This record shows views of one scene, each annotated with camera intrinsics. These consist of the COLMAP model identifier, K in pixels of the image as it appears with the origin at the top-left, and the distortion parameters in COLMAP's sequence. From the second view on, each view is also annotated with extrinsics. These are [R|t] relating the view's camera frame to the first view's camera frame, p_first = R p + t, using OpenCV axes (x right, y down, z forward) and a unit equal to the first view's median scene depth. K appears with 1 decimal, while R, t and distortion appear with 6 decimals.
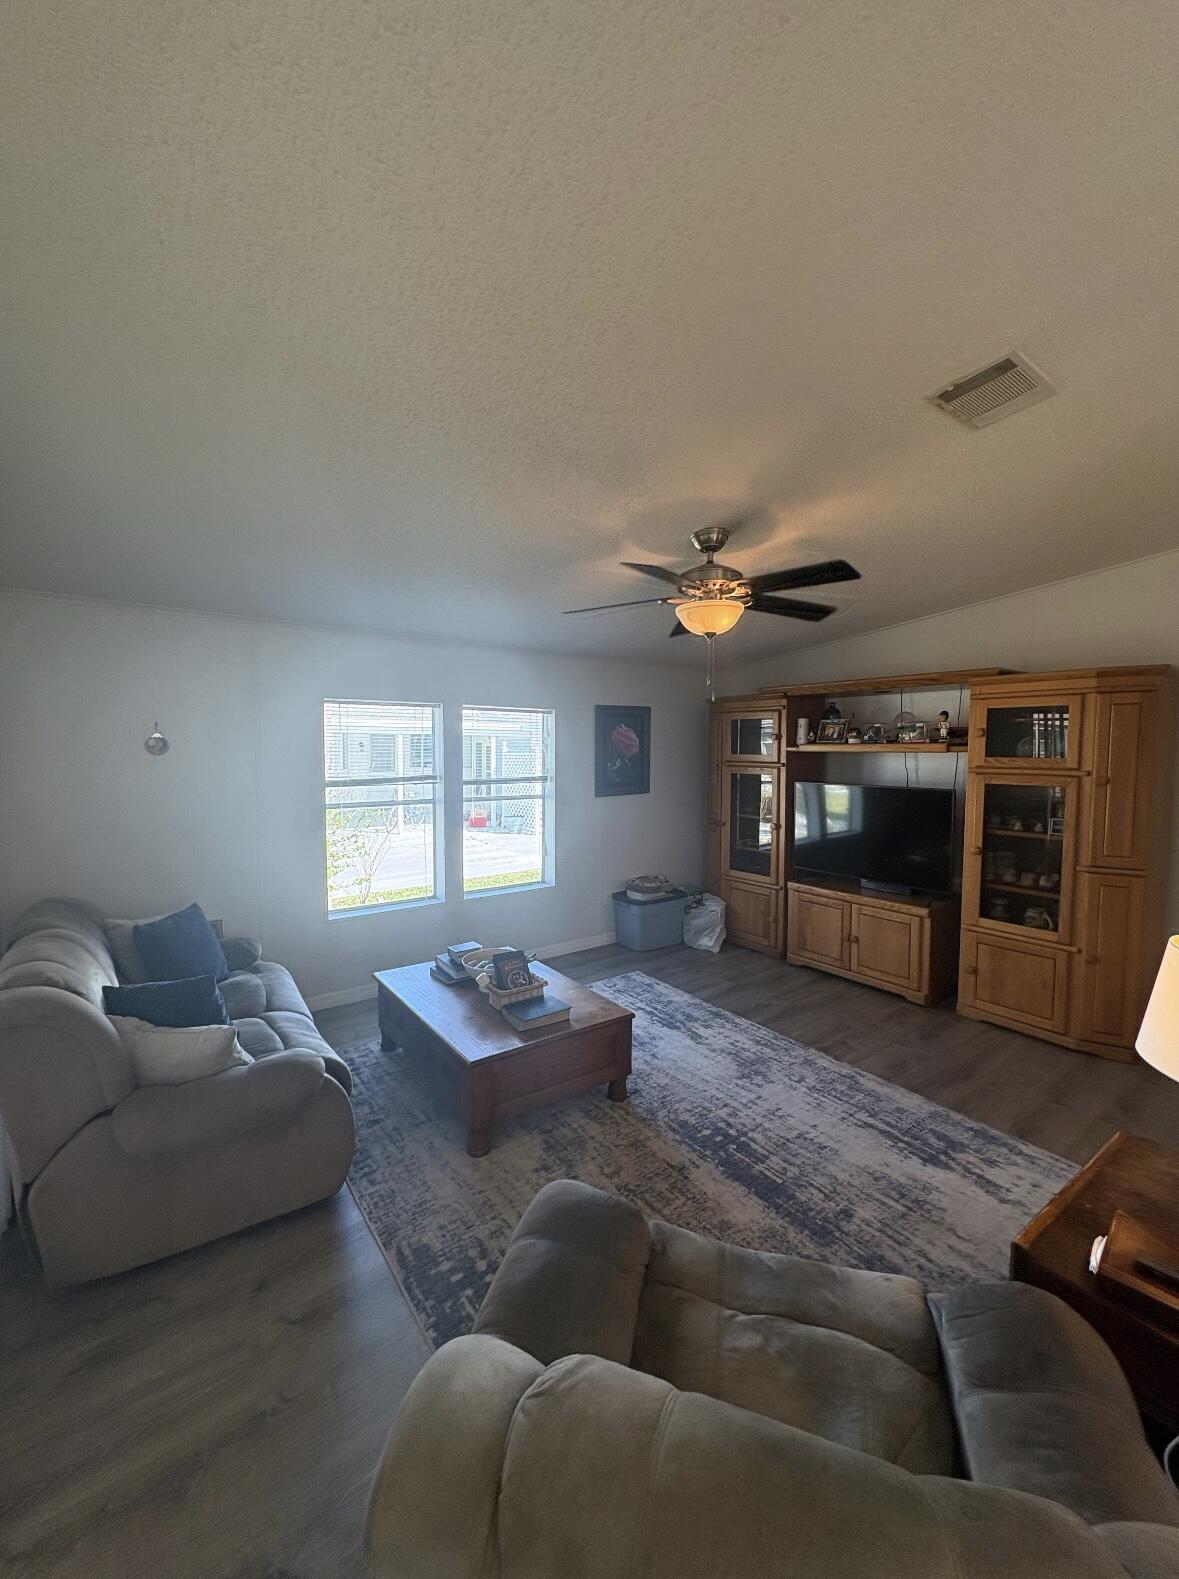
lens RADIAL K [[632.8, 0, 602.2], [0, 632.8, 785.3], [0, 0, 1]] dist [-0.001625, 0.000049]
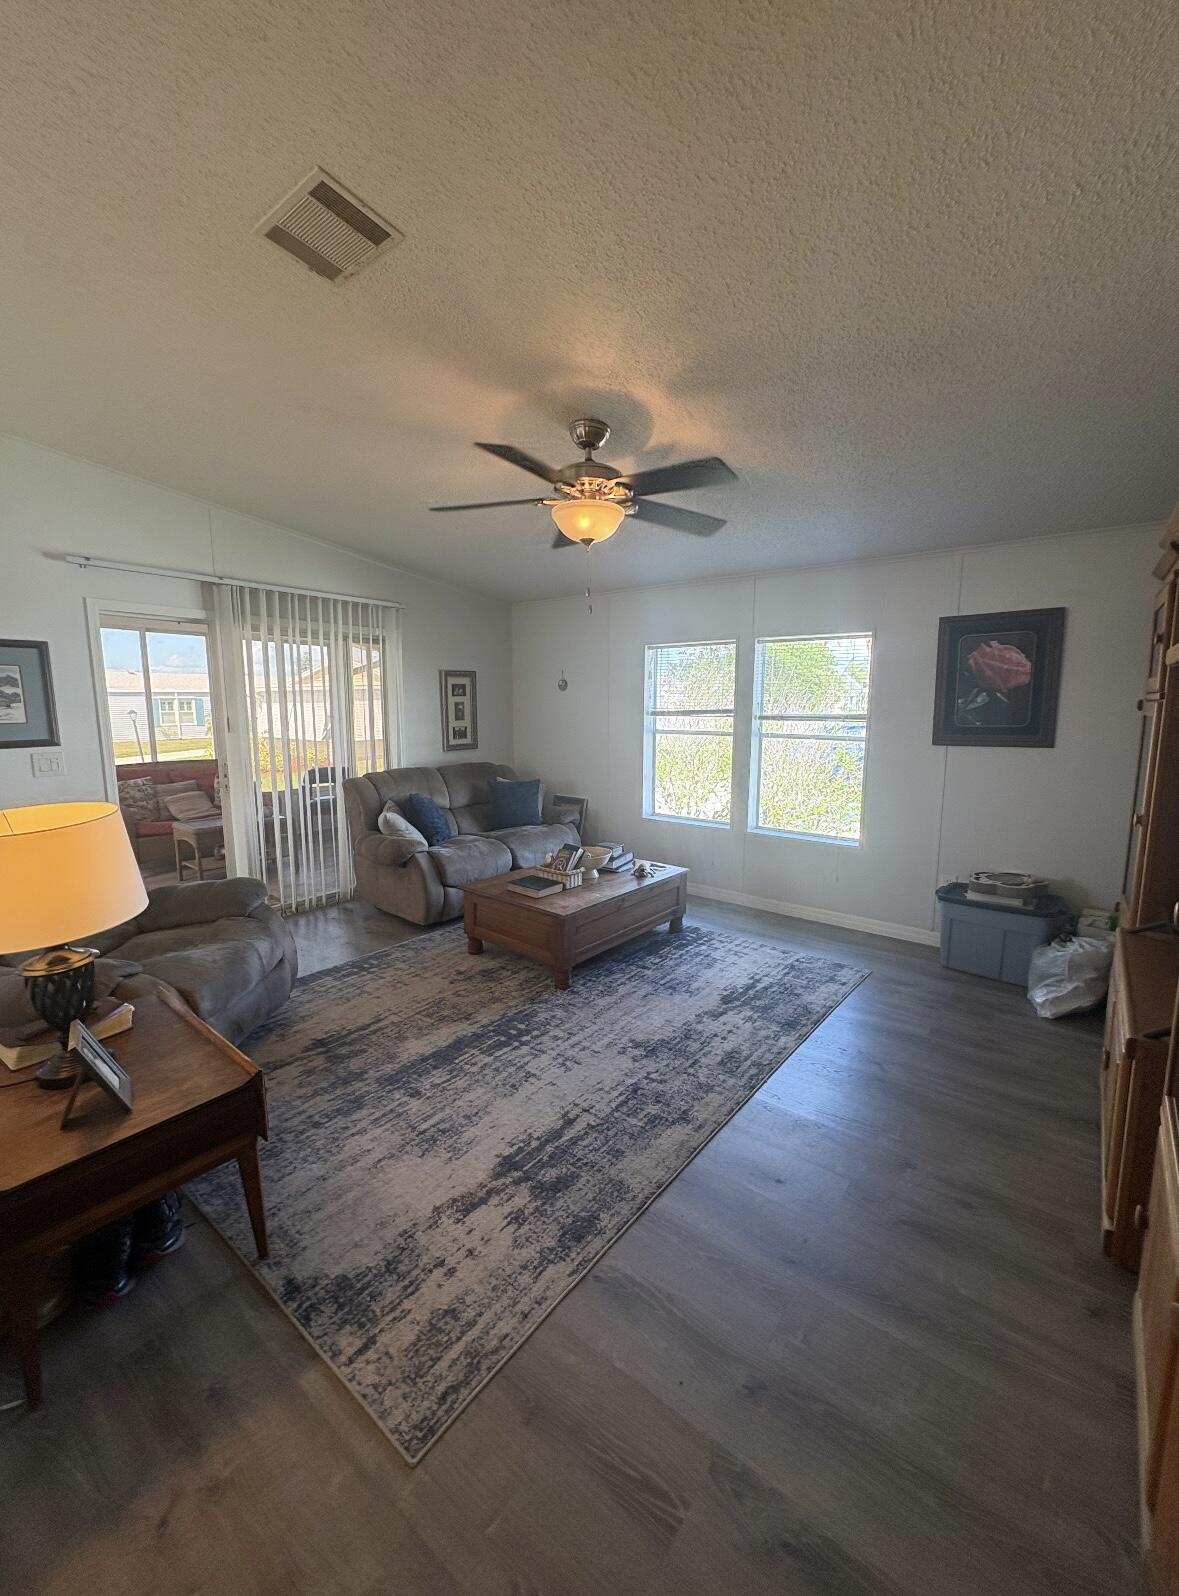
lens RADIAL K [[639.6, 0, 587.0], [0, 639.6, 791.5], [0, 0, 1]] dist [-0.001625, 0.000049]
pose [[0.254372, 0.129272, -0.958428, 0.962283], [-0.059207, 0.991249, 0.117985, 0.012745], [0.965292, 0.026733, 0.259800, 0.658750]]
